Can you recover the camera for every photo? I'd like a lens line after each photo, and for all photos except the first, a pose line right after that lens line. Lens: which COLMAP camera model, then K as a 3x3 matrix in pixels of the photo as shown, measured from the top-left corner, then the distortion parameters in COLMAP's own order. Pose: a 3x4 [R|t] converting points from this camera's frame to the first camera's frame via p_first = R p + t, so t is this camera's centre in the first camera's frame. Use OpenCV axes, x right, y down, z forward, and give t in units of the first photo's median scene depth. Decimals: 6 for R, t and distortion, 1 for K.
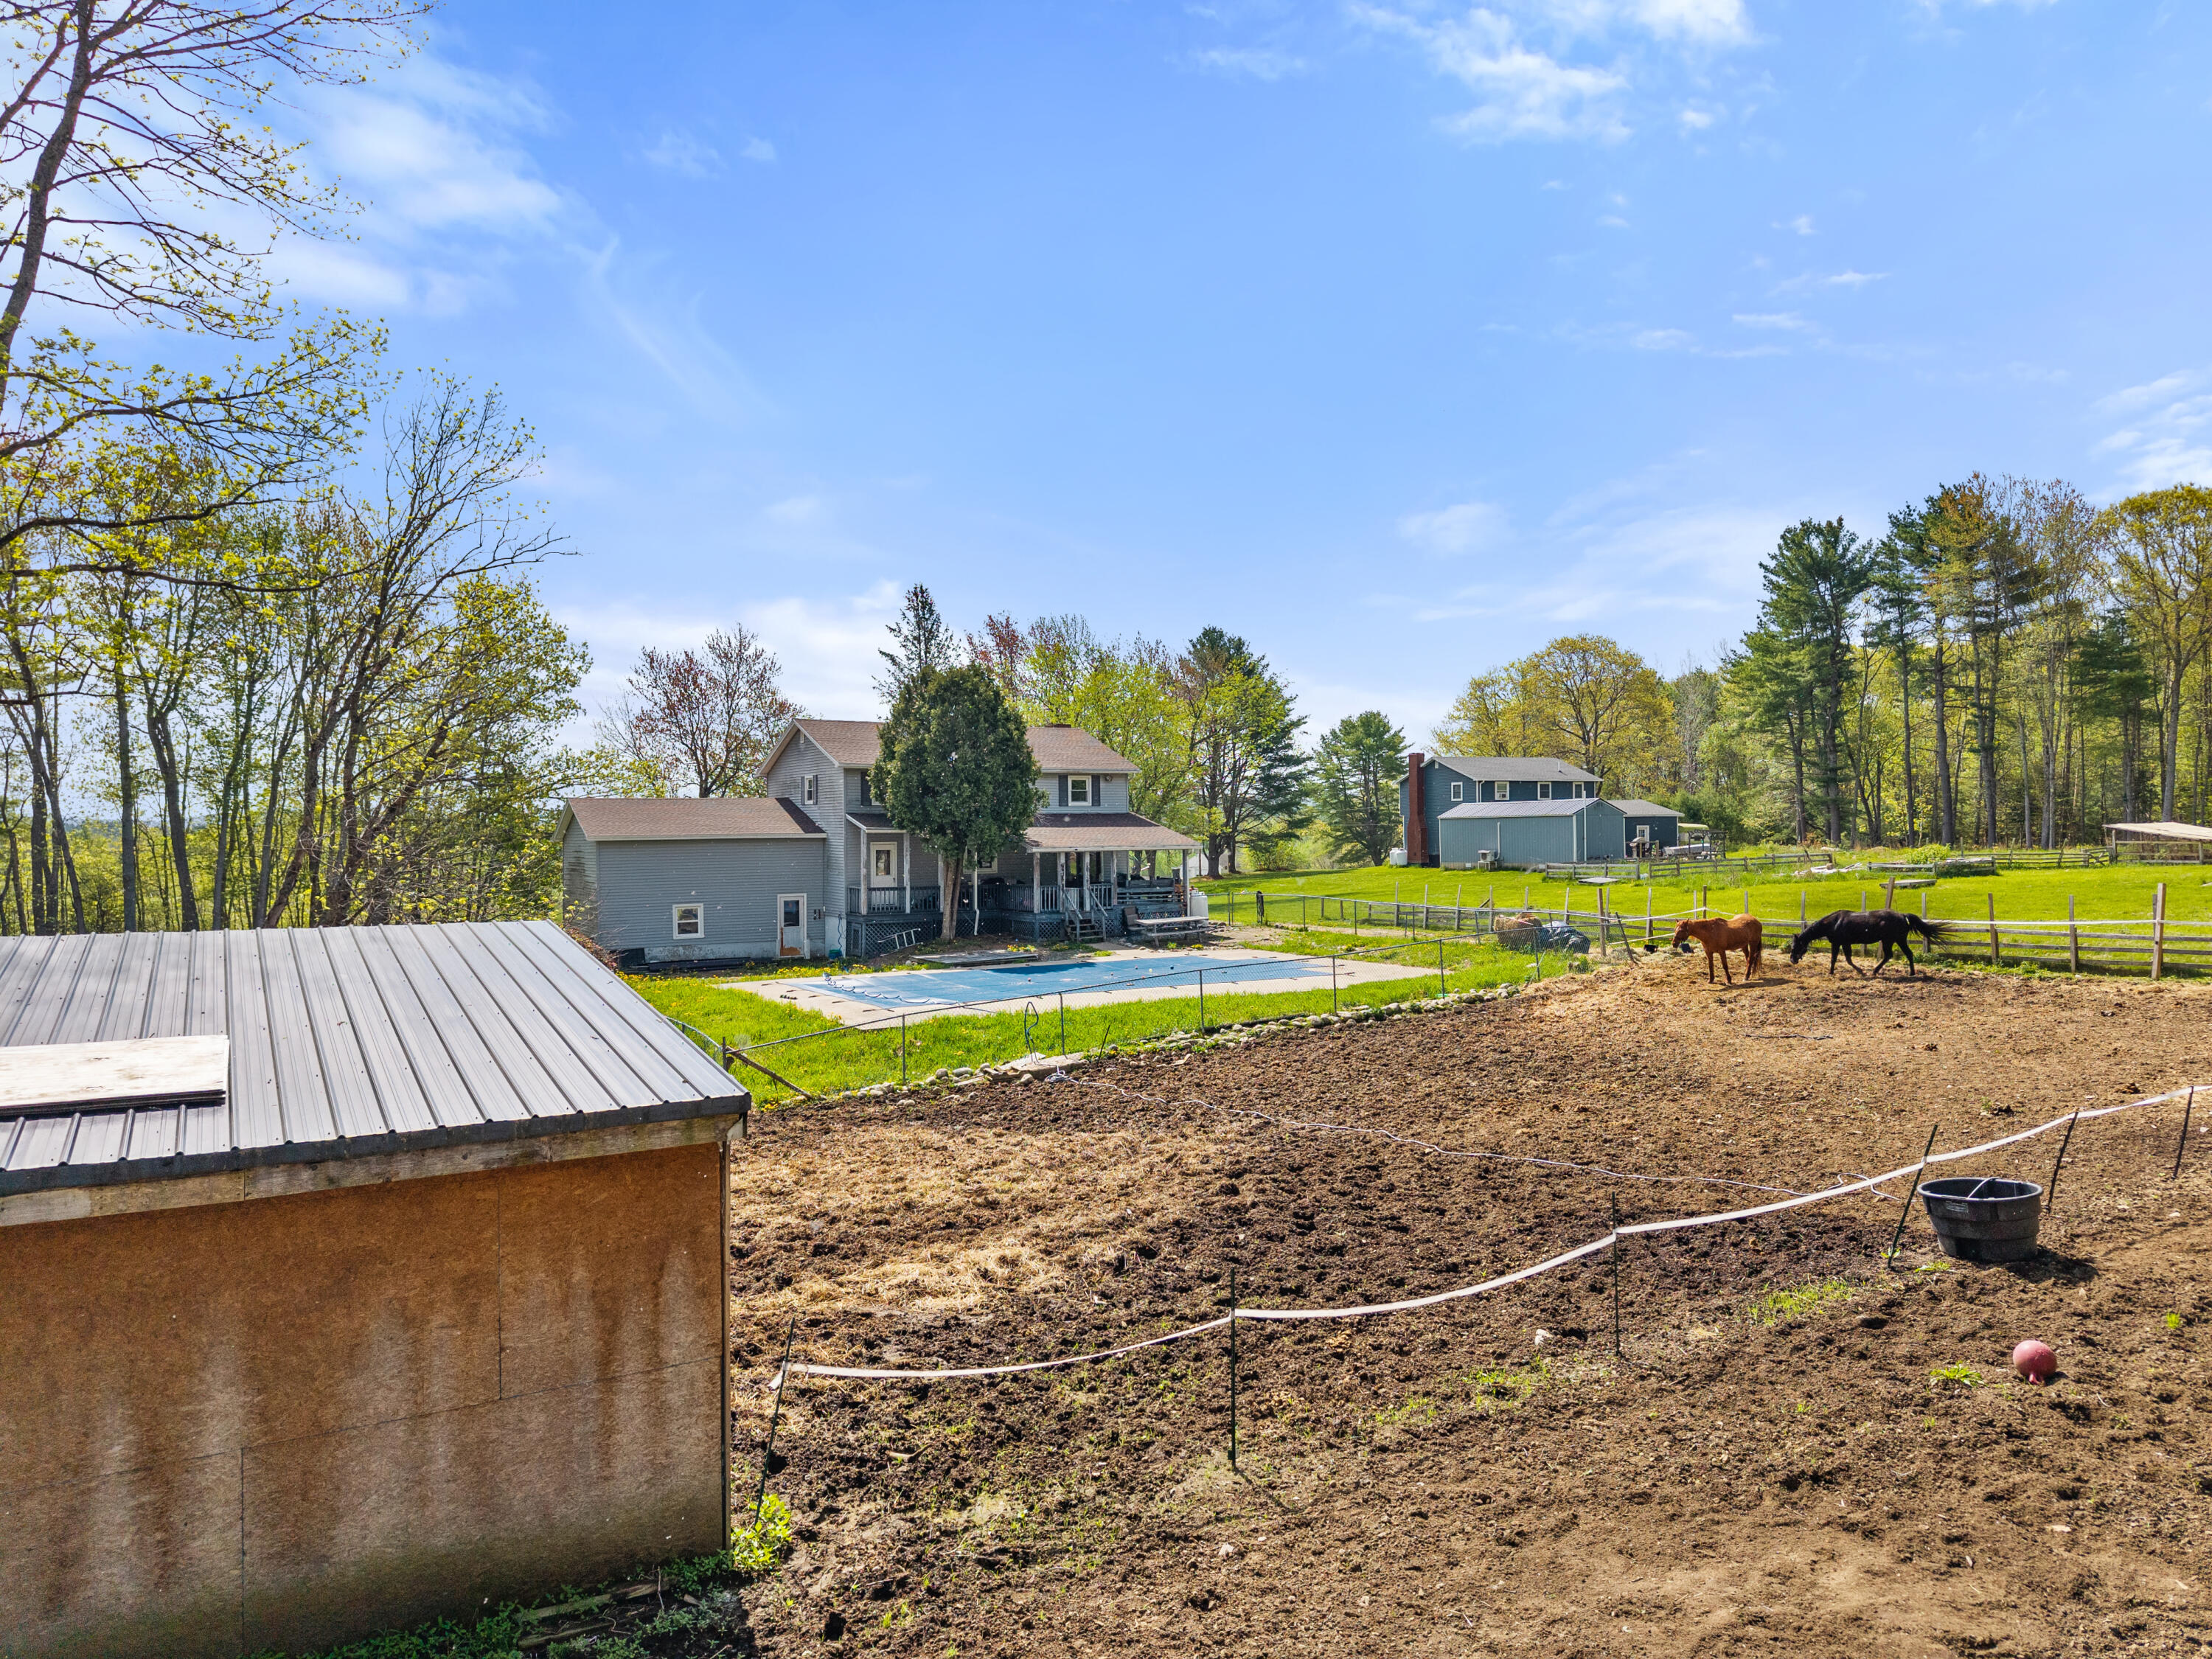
lens RADIAL K [[1485.8, 0, 1101.6], [0, 1485.8, 833.5], [0, 0, 1]] dist [0.021668, -0.012448]
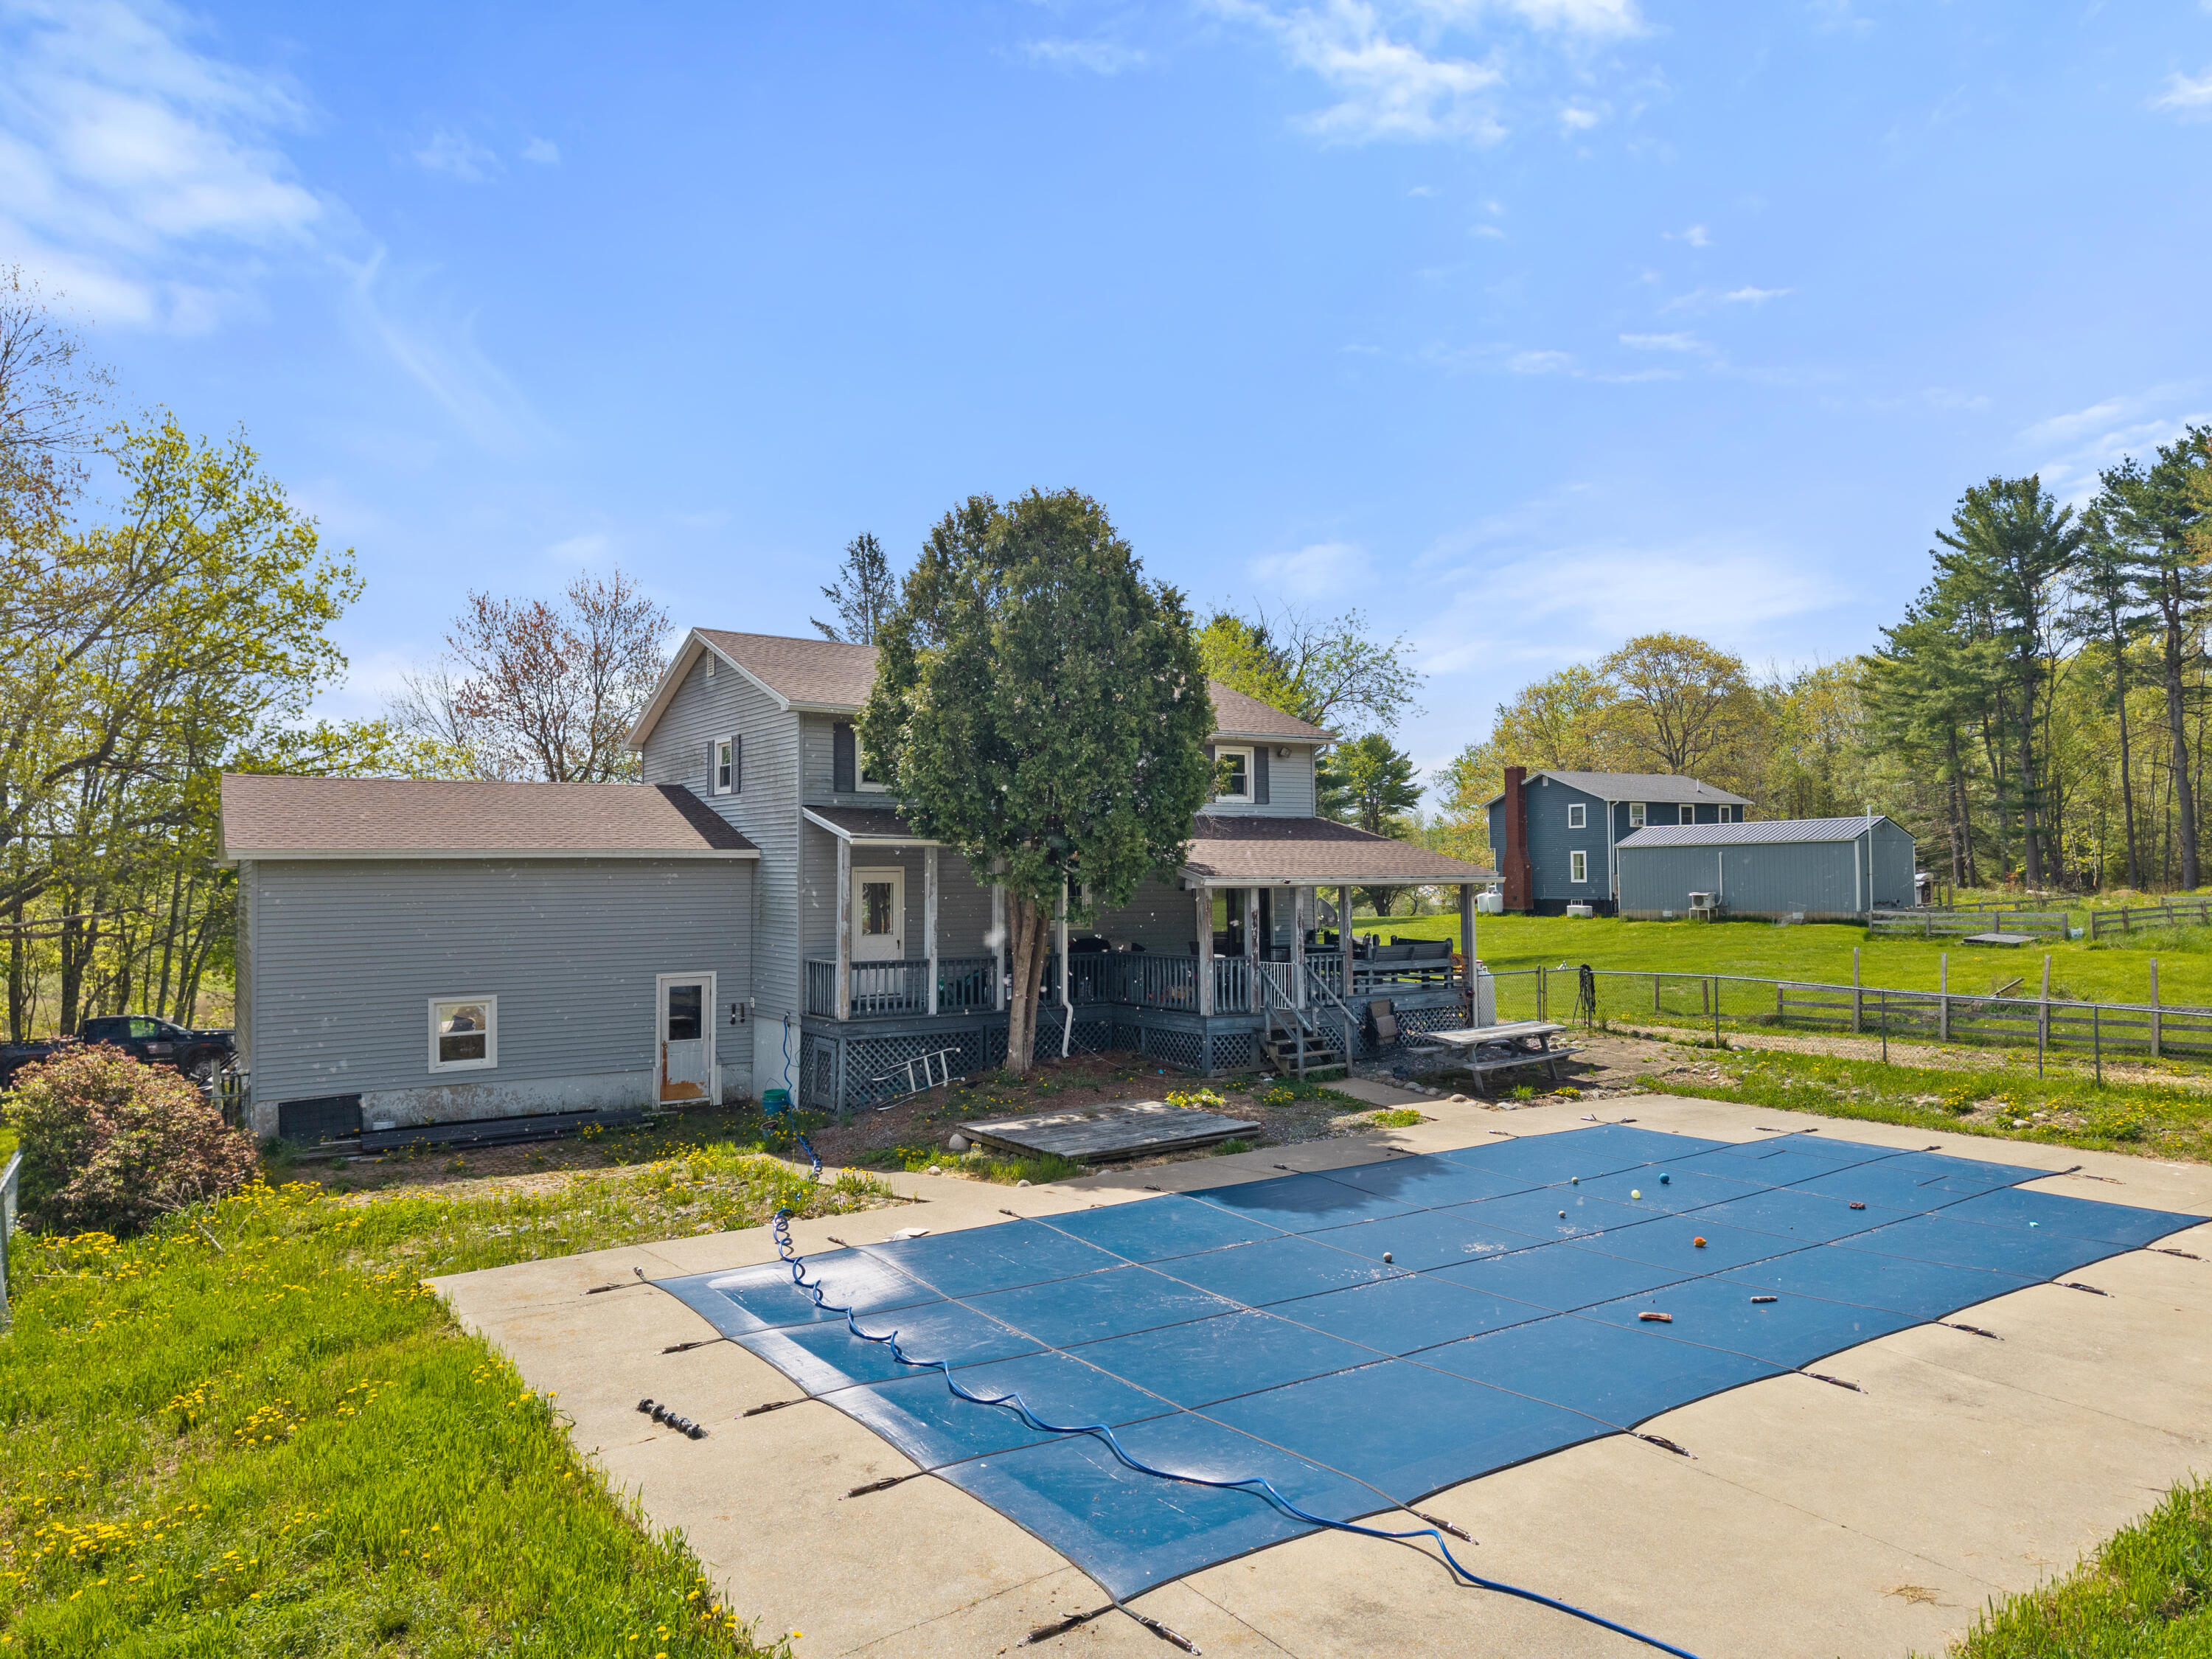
lens RADIAL K [[1485.8, 0, 1098.2], [0, 1485.8, 814.4], [0, 0, 1]] dist [0.021668, -0.012448]
pose [[0.997919, 0.006212, 0.064177, -0.098087], [-0.003429, 0.999053, -0.043382, 0.008771], [-0.064385, 0.043072, 0.996995, 0.468463]]
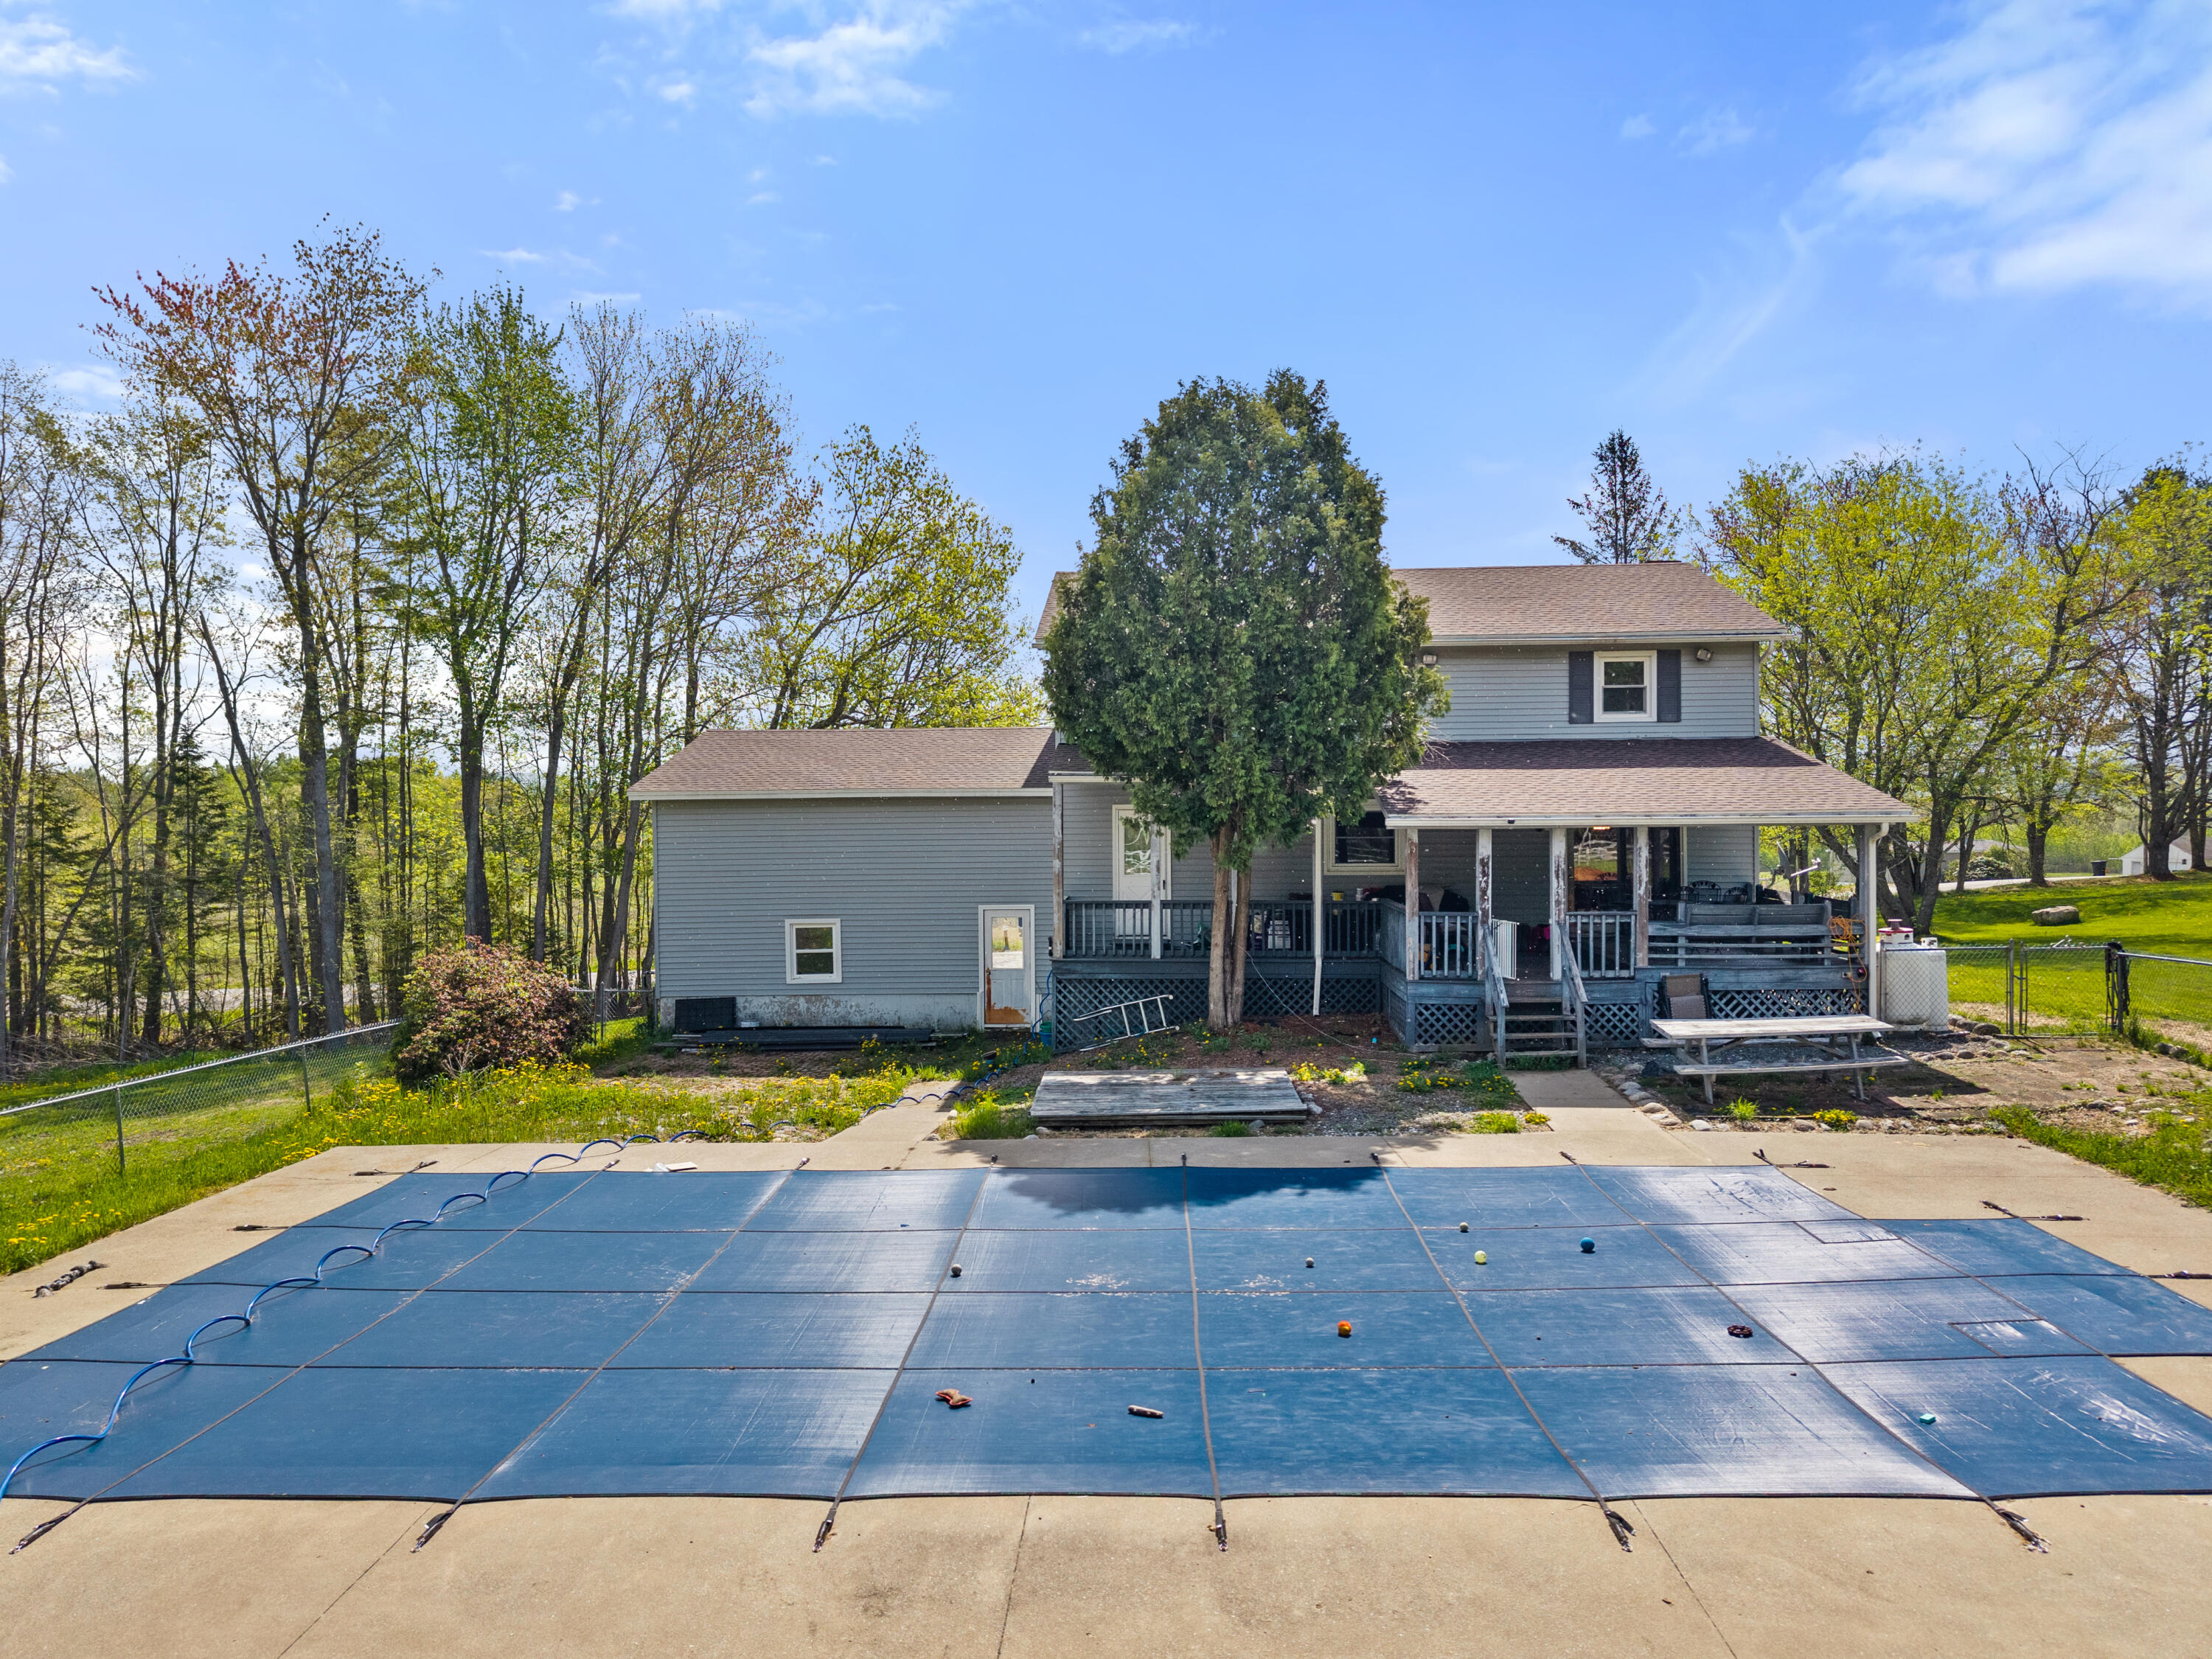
lens RADIAL K [[1485.8, 0, 1116.7], [0, 1485.8, 851.9], [0, 0, 1]] dist [0.021668, -0.012448]
pose [[0.845092, 0.017642, -0.534330, 0.092431], [-0.002696, 0.999583, 0.028739, 0.006897], [0.534614, -0.022847, 0.844788, 0.551700]]
